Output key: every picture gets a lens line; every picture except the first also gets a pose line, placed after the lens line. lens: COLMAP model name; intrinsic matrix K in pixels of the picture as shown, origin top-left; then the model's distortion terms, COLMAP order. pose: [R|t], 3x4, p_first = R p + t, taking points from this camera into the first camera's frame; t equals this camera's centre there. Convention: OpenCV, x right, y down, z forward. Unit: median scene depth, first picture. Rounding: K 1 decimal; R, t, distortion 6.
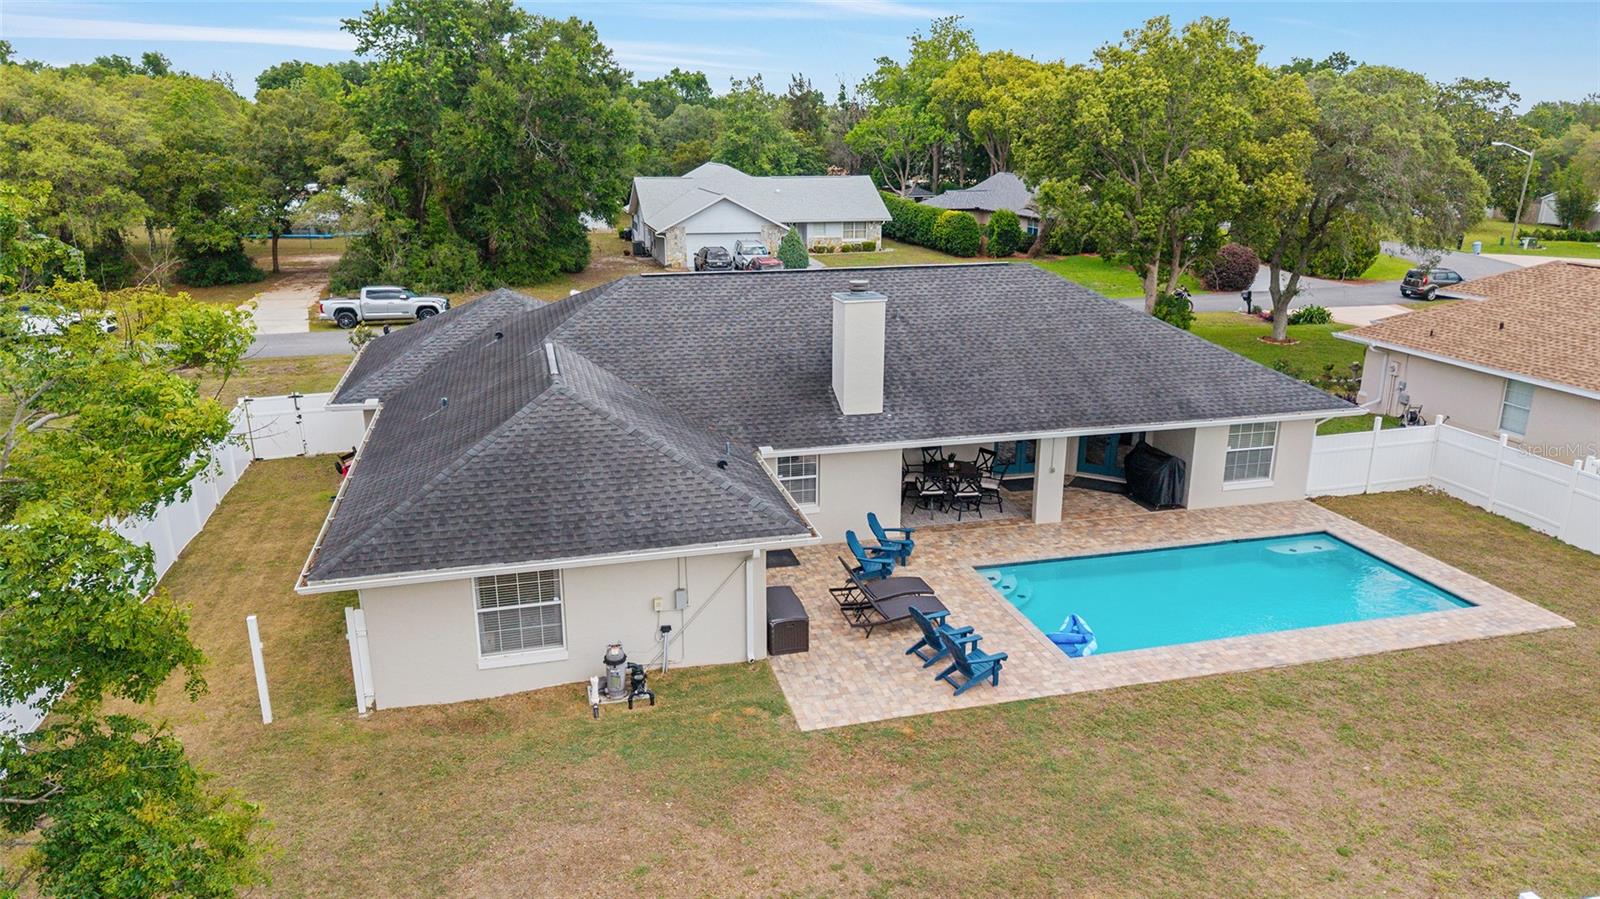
lens RADIAL K [[1077.5, 0, 801.8], [0, 1077.5, 452.8], [0, 0, 1]] dist [0.032469, -0.038856]
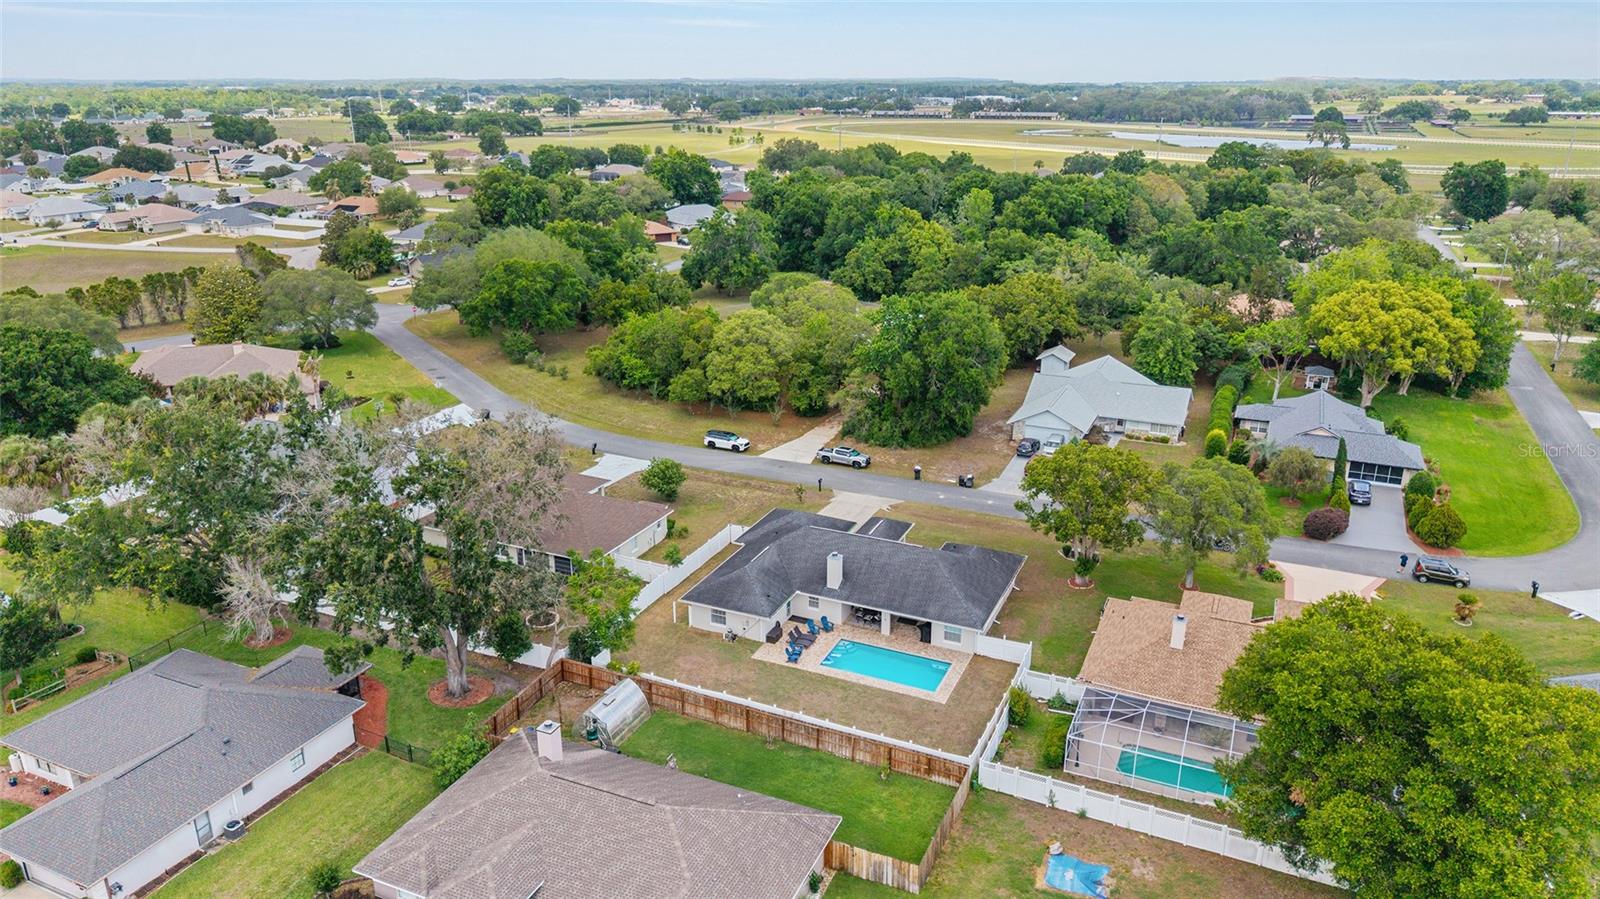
lens RADIAL K [[1077.5, 0, 799.5], [0, 1077.5, 459.6], [0, 0, 1]] dist [0.032469, -0.038856]
pose [[0.776937, 0.209308, -0.593767, 1.823992], [-0.178110, 0.977664, 0.111580, -0.759782], [0.603859, 0.019065, 0.796863, -1.750604]]
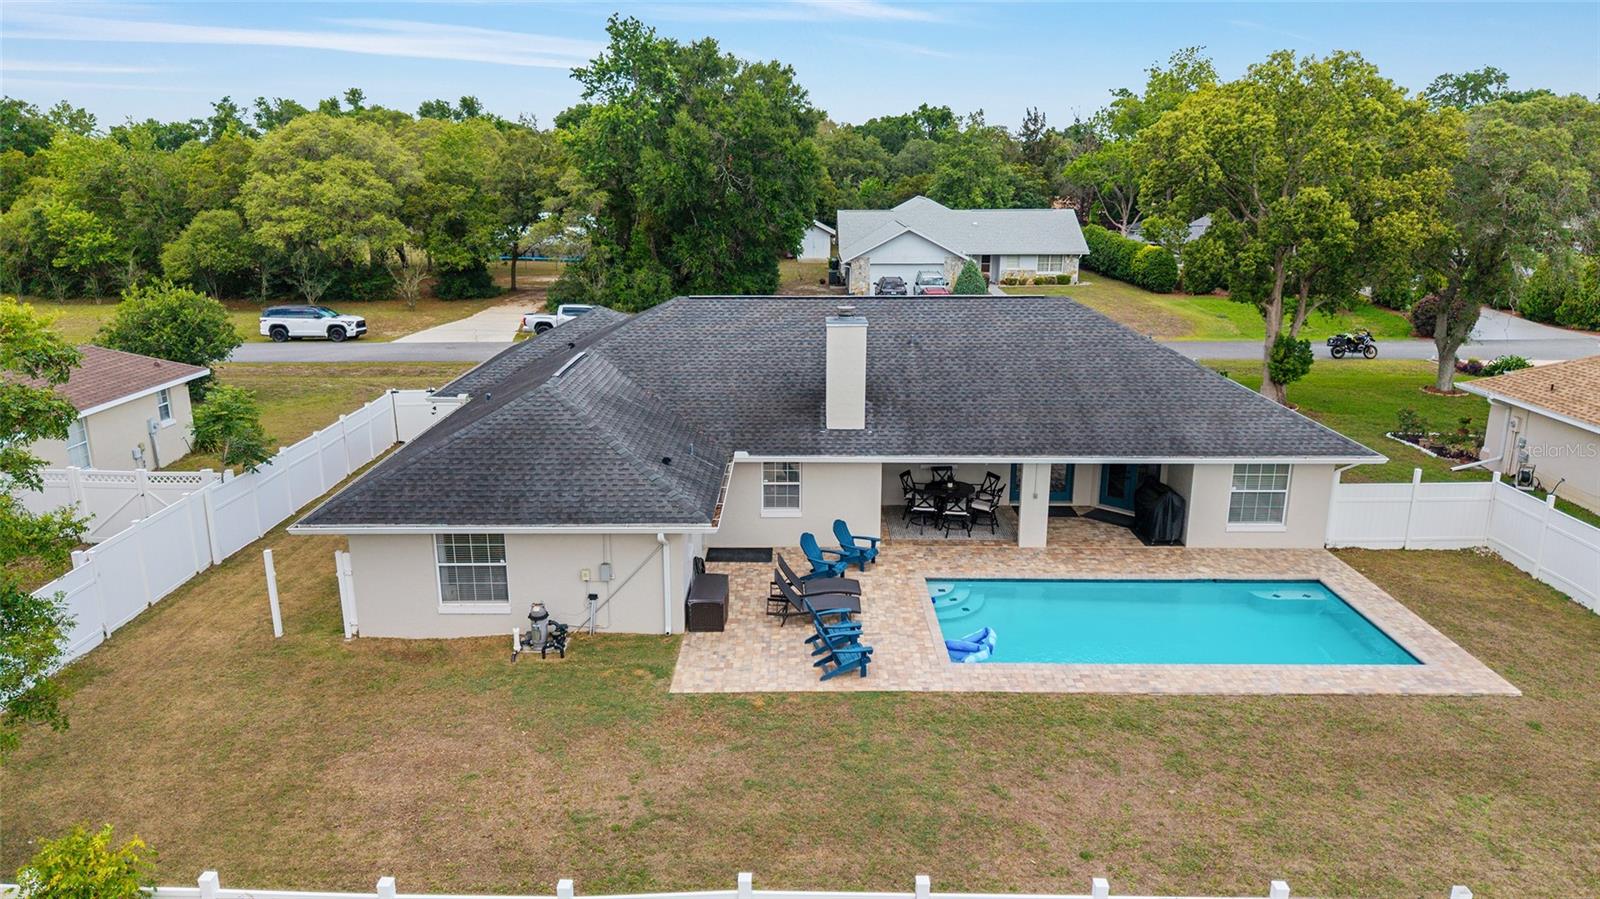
lens RADIAL K [[1077.5, 0, 798.1], [0, 1077.5, 451.4], [0, 0, 1]] dist [0.032469, -0.038856]
pose [[0.966816, 0.064615, -0.247167, 0.254393], [-0.071776, 0.997219, -0.020063, 0.010255], [0.245184, 0.037137, 0.968765, -0.053857]]
